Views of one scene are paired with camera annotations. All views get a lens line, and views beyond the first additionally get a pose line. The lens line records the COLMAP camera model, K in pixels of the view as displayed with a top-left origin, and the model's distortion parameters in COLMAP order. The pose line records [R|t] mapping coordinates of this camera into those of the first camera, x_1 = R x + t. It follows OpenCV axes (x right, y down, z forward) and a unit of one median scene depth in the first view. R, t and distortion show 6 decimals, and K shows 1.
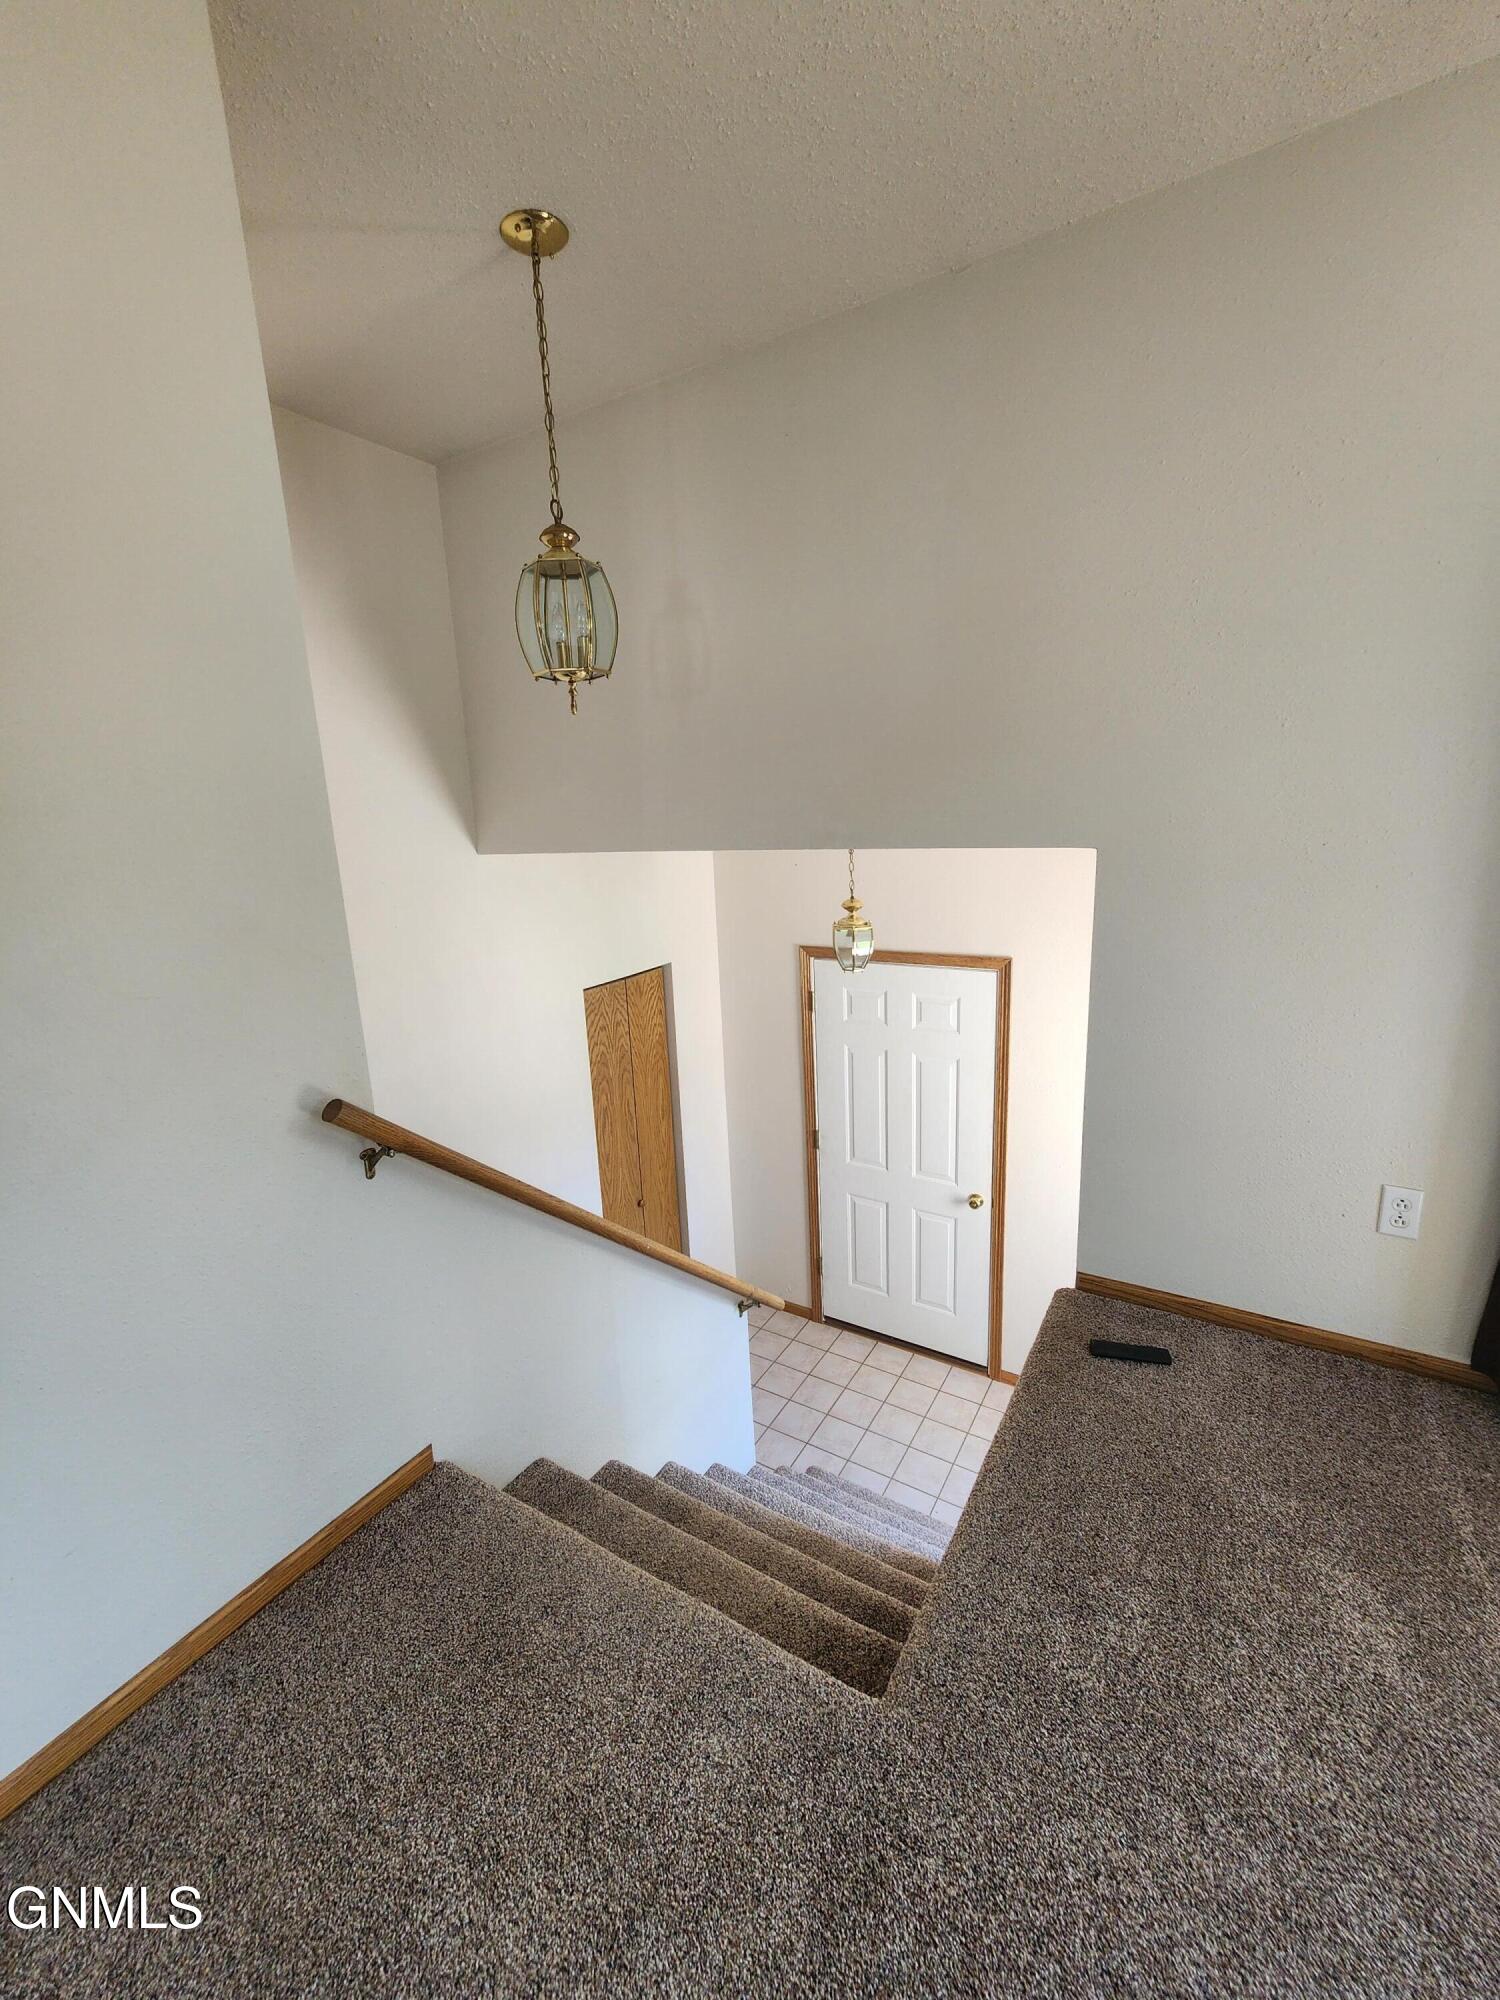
lens RADIAL K [[822.7, 0, 745.4], [0, 822.7, 1001.1], [0, 0, 1]] dist [0.001114, -0.000100]
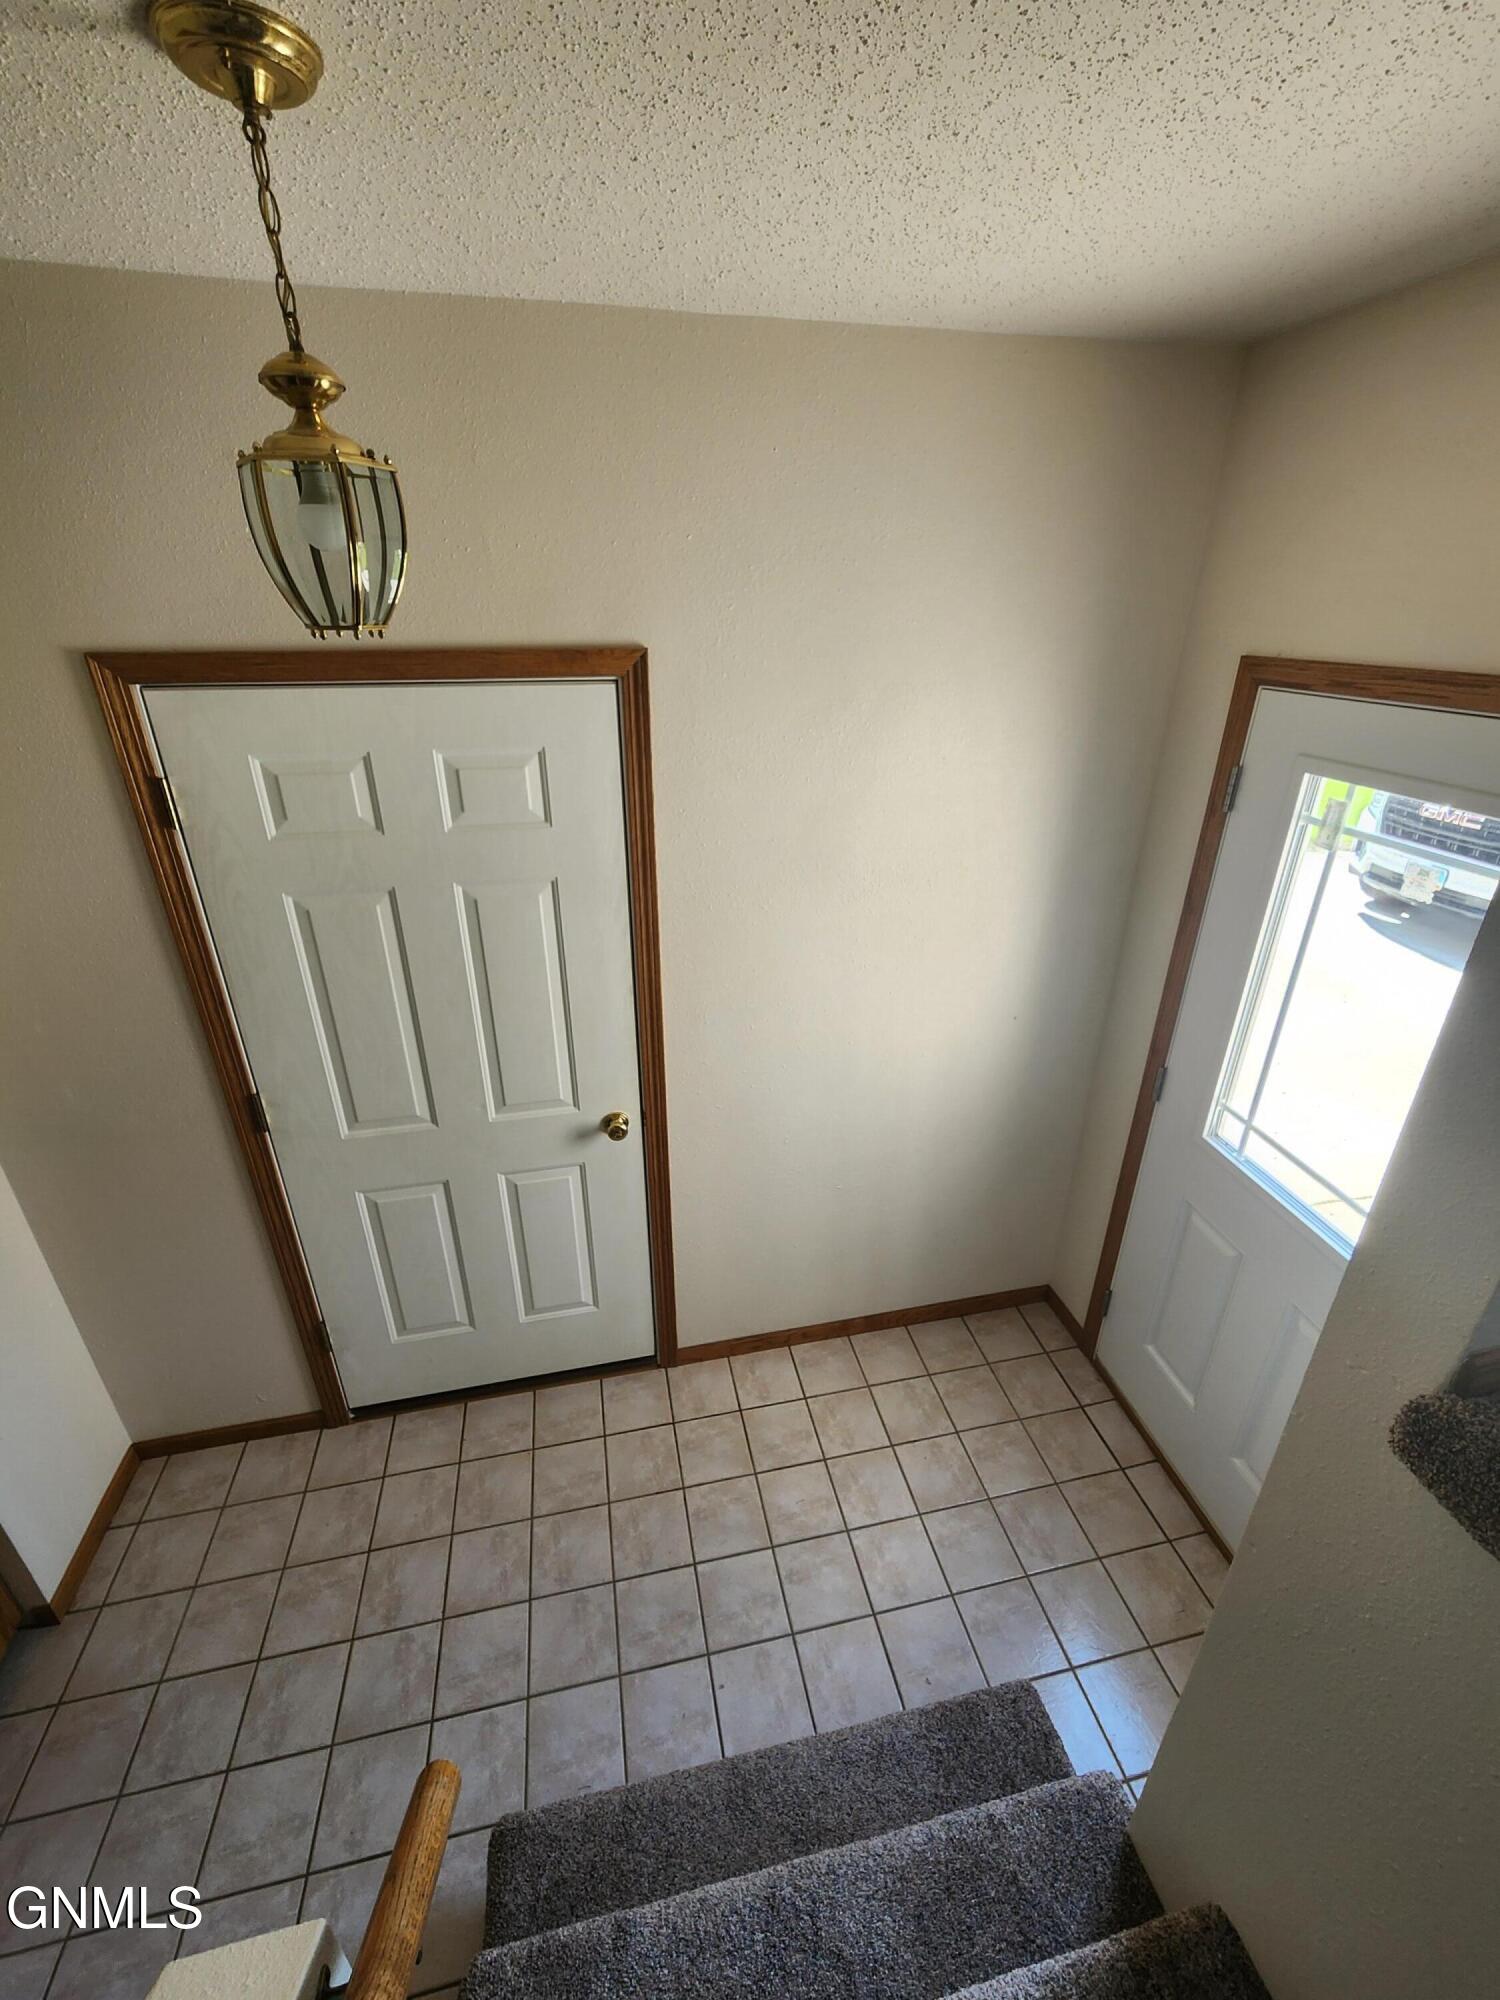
lens RADIAL K [[822.7, 0, 750.6], [0, 822.7, 986.3], [0, 0, 1]] dist [0.001114, -0.000100]
pose [[0.716593, -0.248607, 0.651682, 0.001759], [0.128158, 0.965345, 0.227342, 0.032558], [-0.685617, -0.079393, 0.723620, 0.508860]]
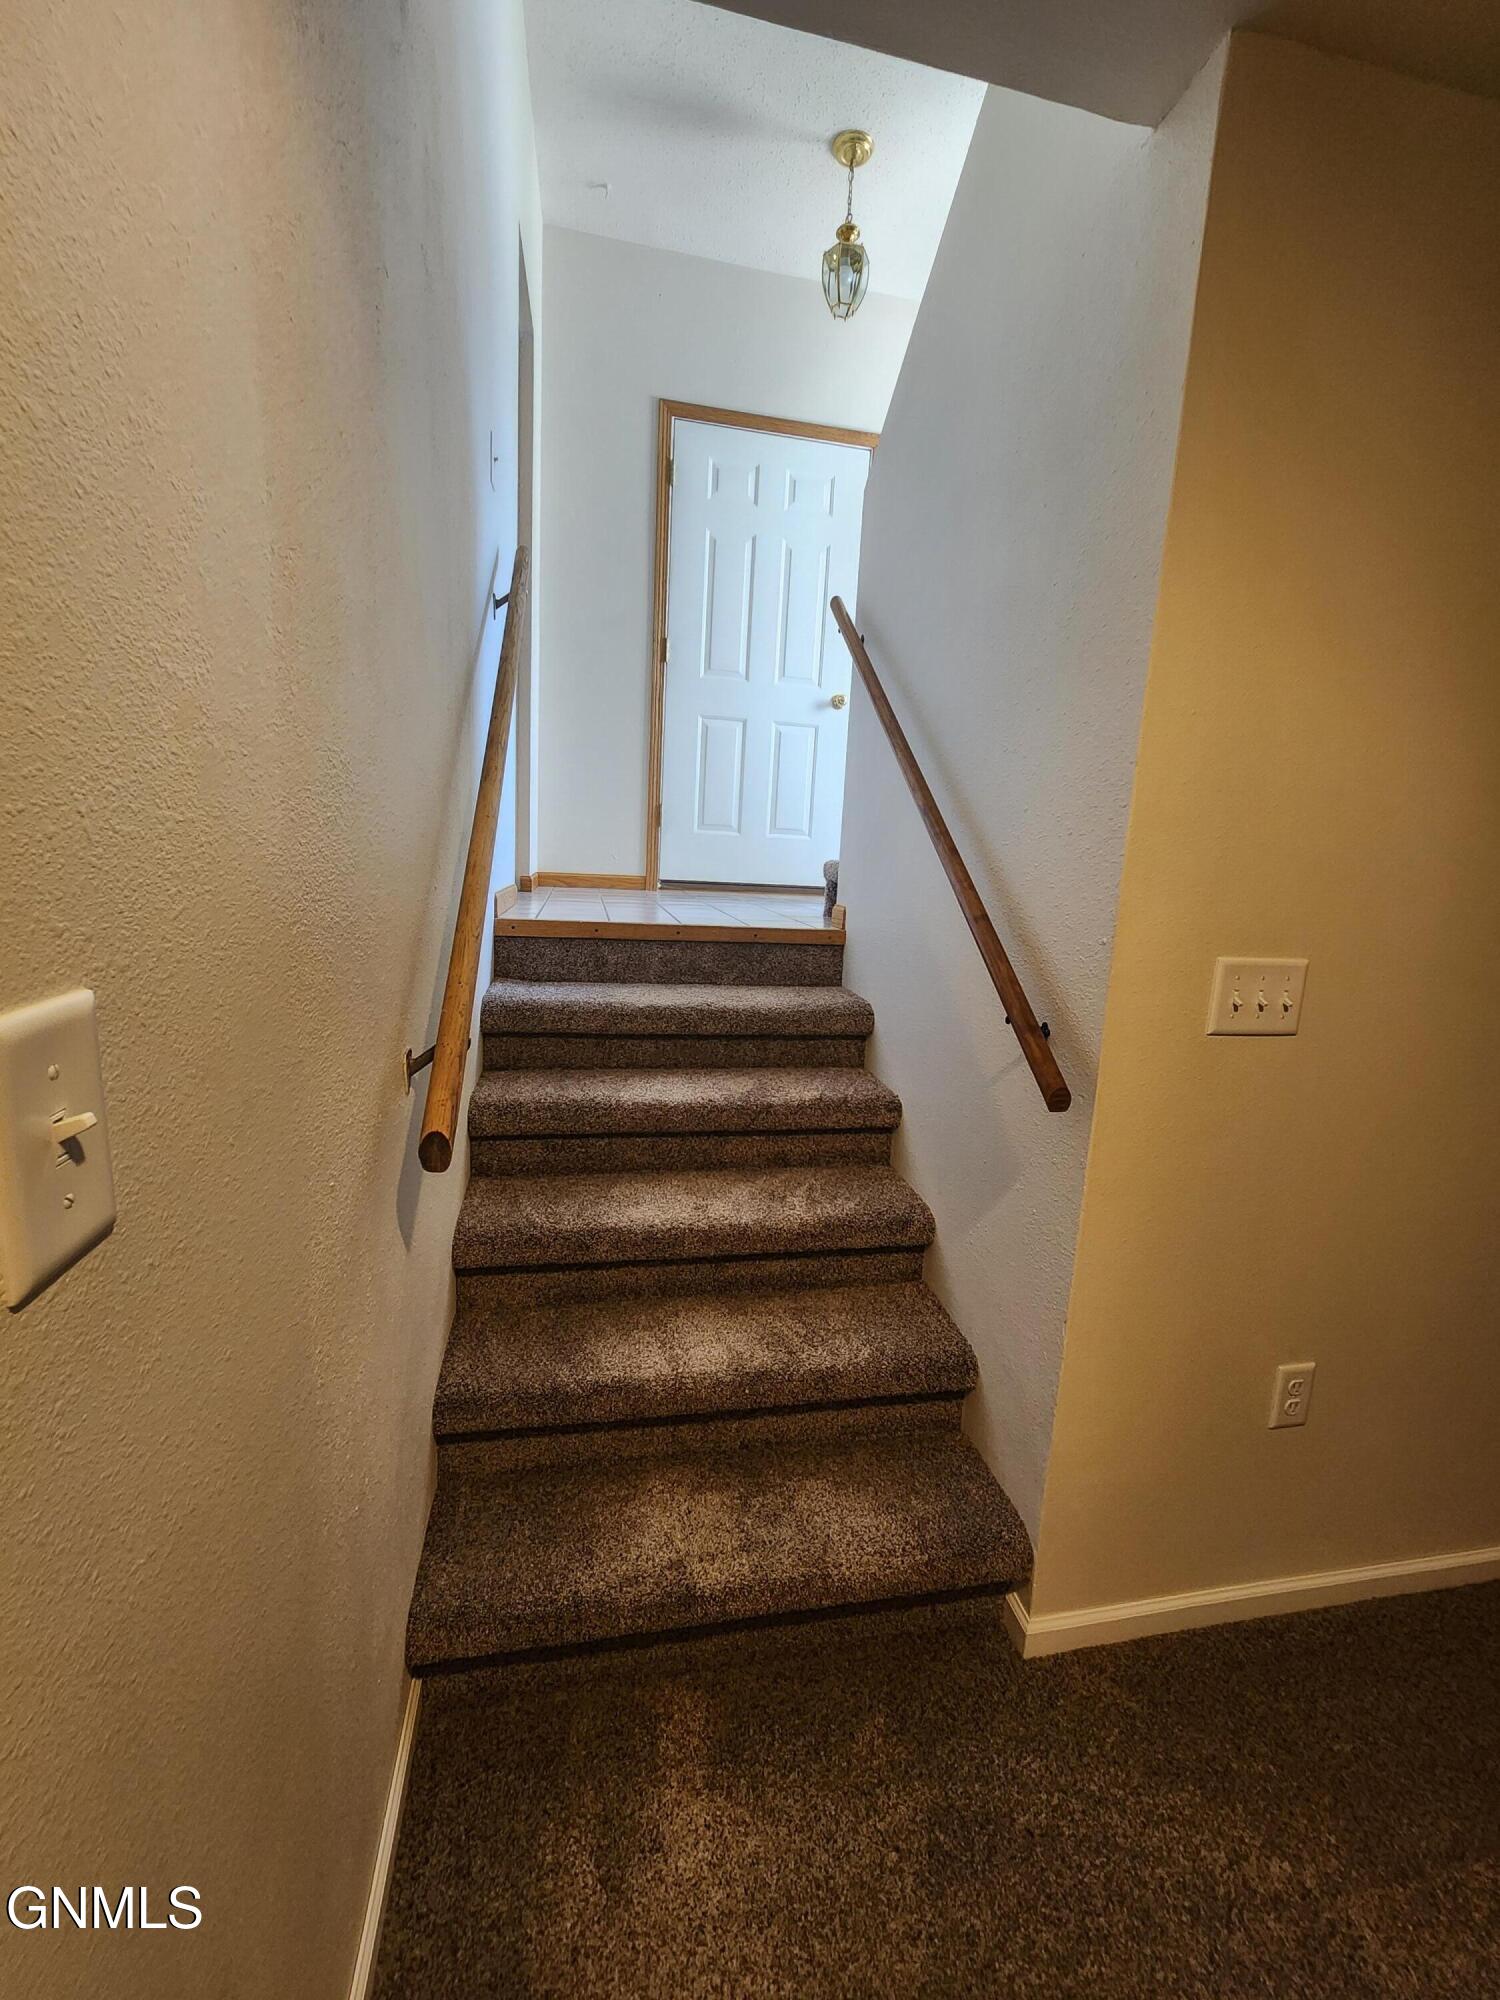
lens RADIAL K [[822.7, 0, 750.8], [0, 822.7, 996.0], [0, 0, 1]] dist [0.001114, -0.000100]
pose [[0.721766, -0.024898, 0.691689, -0.484233], [0.080442, 0.995598, -0.048102, 0.612654], [-0.687447, 0.090359, 0.720592, 0.357556]]
